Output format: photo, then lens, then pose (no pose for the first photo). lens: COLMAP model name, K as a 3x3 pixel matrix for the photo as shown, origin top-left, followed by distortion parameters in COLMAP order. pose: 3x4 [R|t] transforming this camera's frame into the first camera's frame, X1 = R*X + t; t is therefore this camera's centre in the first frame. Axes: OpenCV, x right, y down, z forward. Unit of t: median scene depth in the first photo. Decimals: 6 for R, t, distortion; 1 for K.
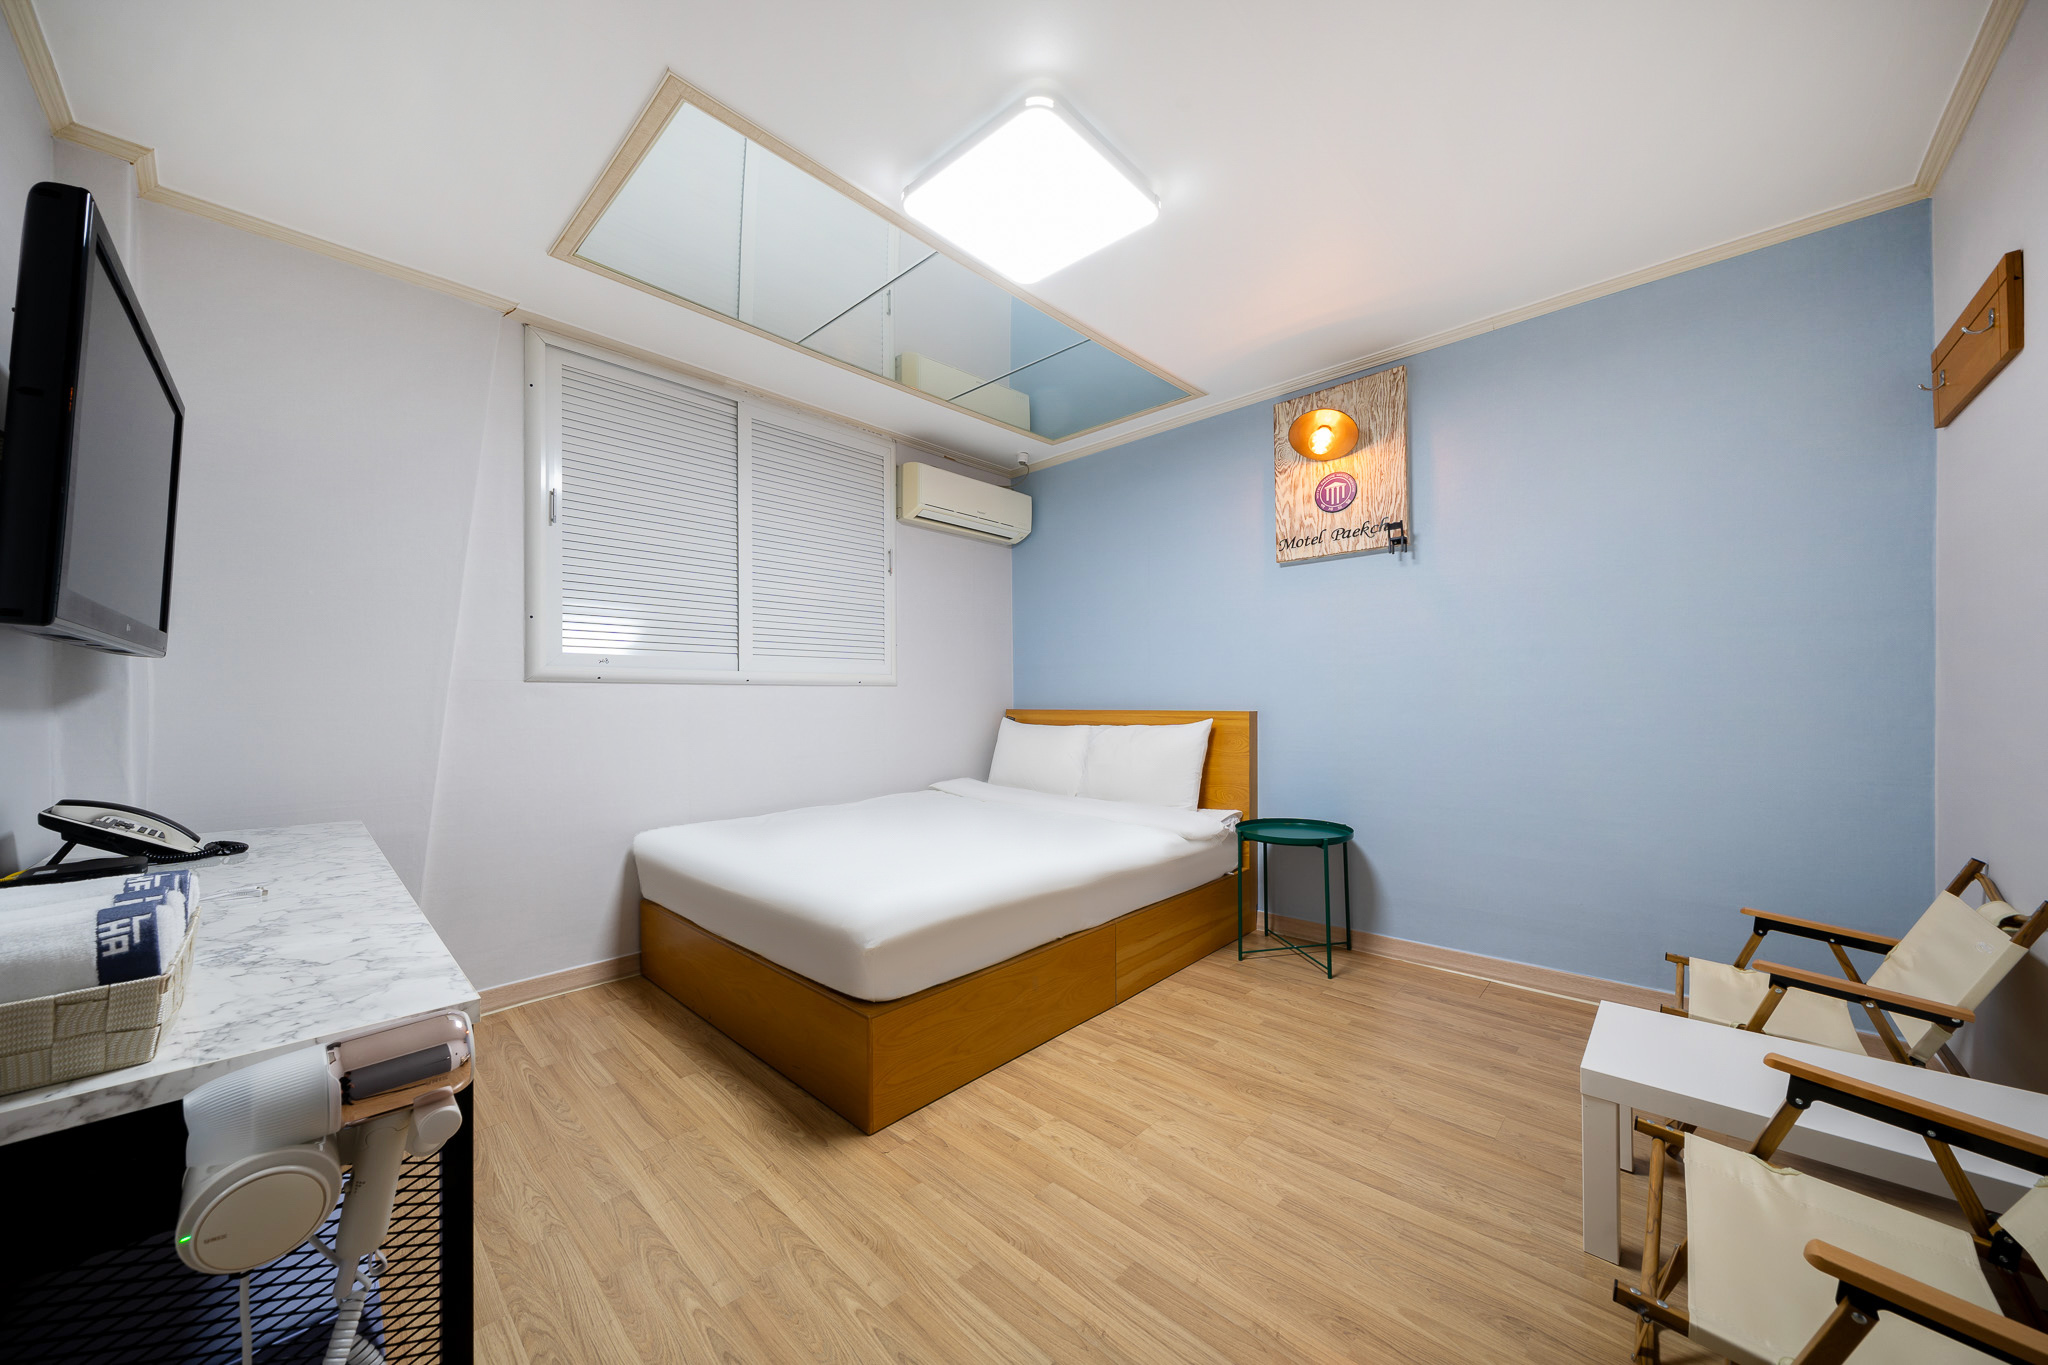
lens RADIAL K [[720.8, 0, 1007.6], [0, 720.8, 686.2], [0, 0, 1]] dist [-0.012132, -0.000341]
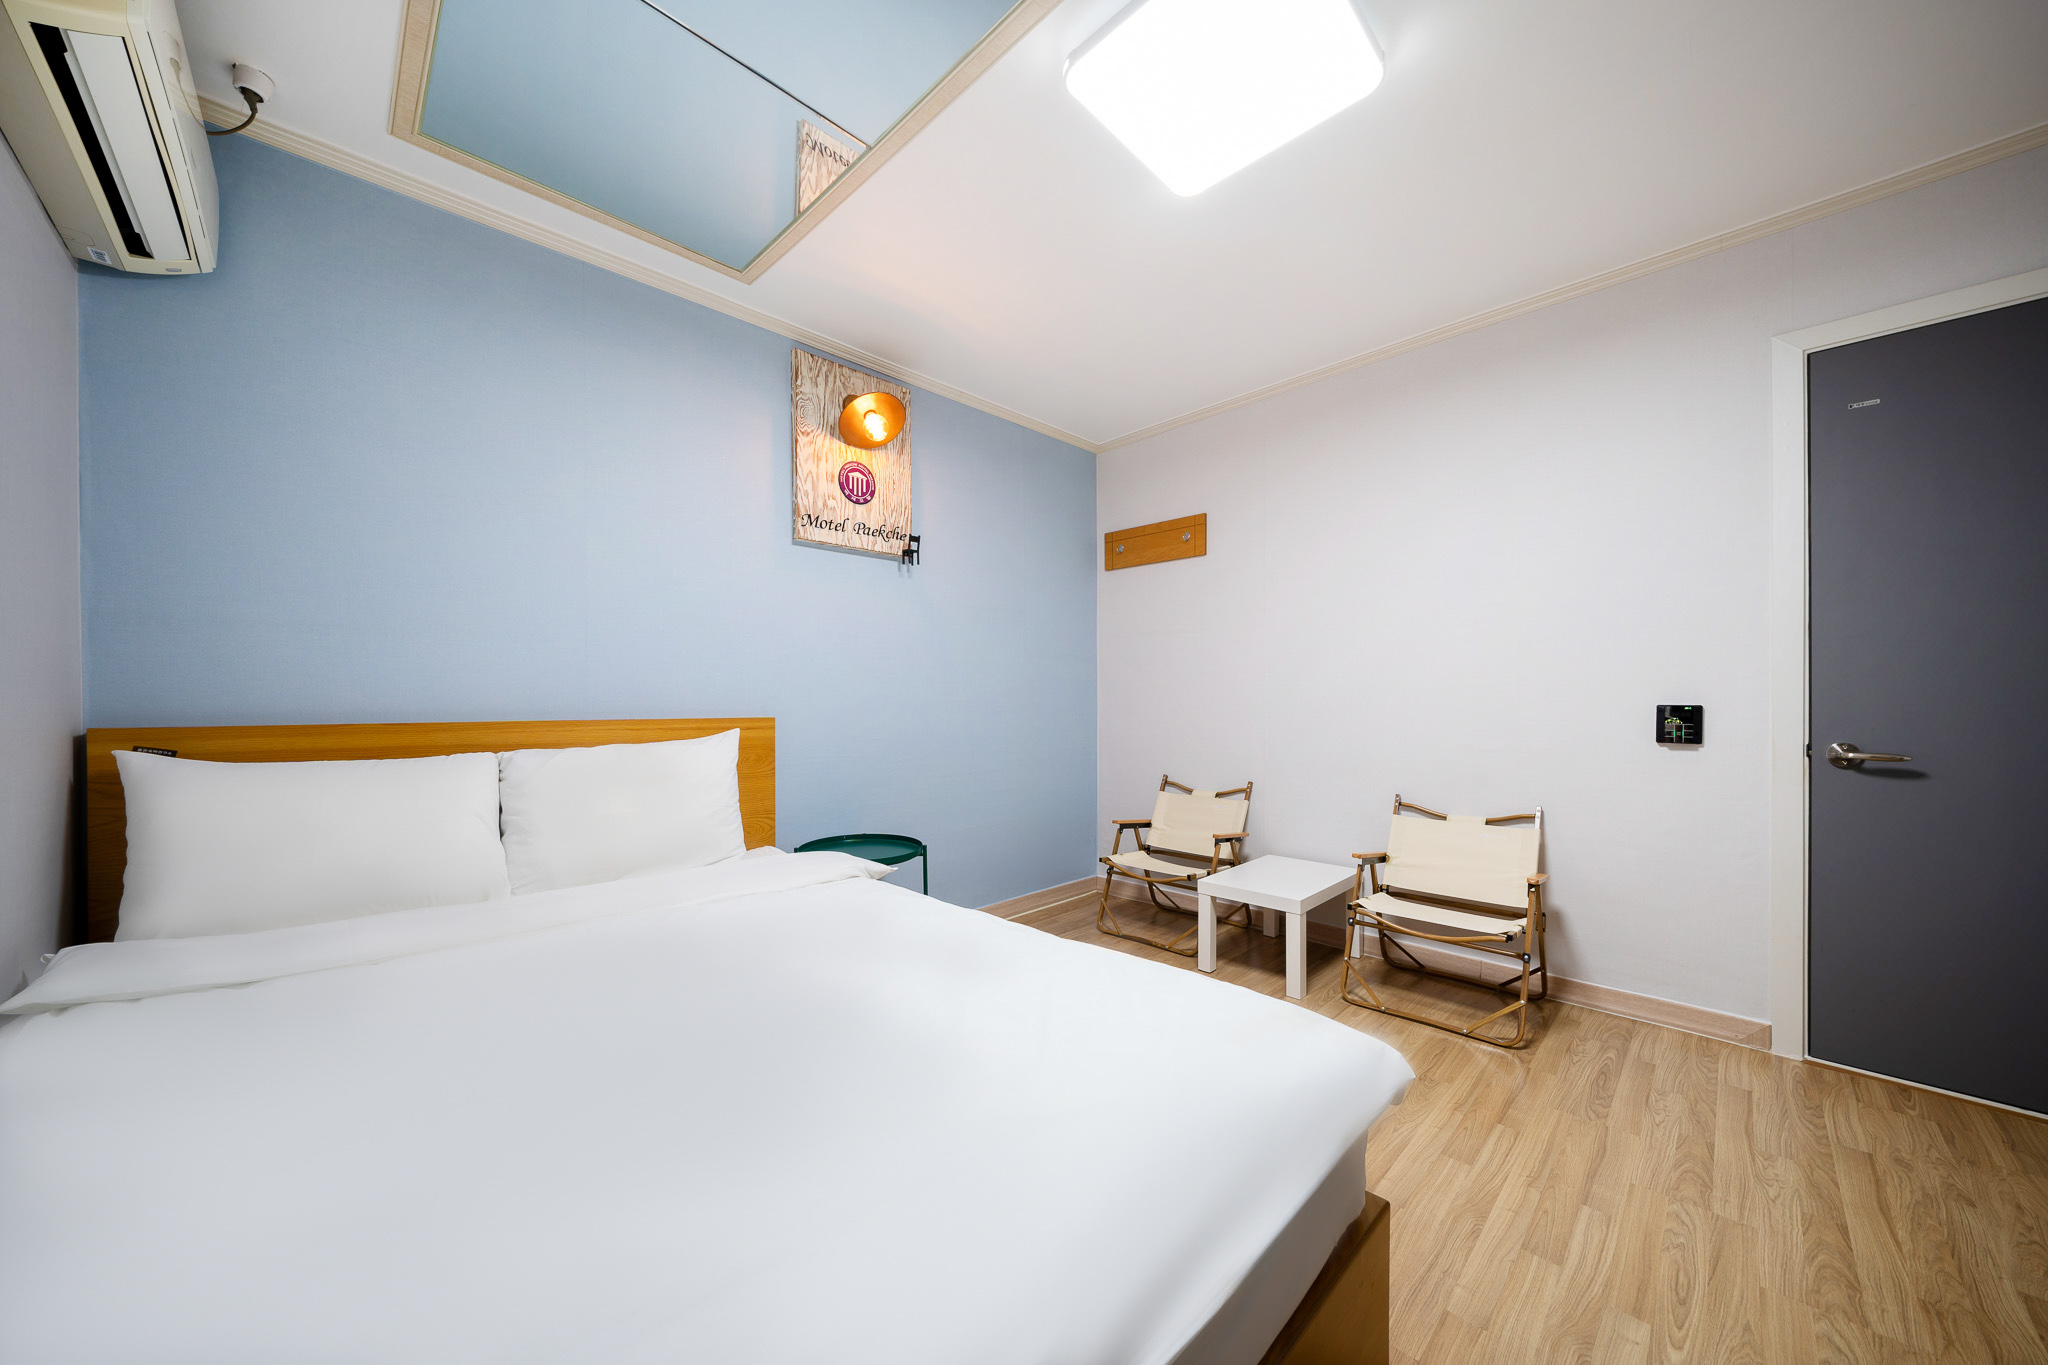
lens RADIAL K [[720.8, 0, 1009.6], [0, 720.8, 700.6], [0, 0, 1]] dist [-0.012132, -0.000341]
pose [[0.019522, 0.009222, 0.999767, -0.482242], [-0.013700, 0.999866, -0.008955, 0.021732], [-0.999716, -0.013522, 0.019646, 0.778231]]
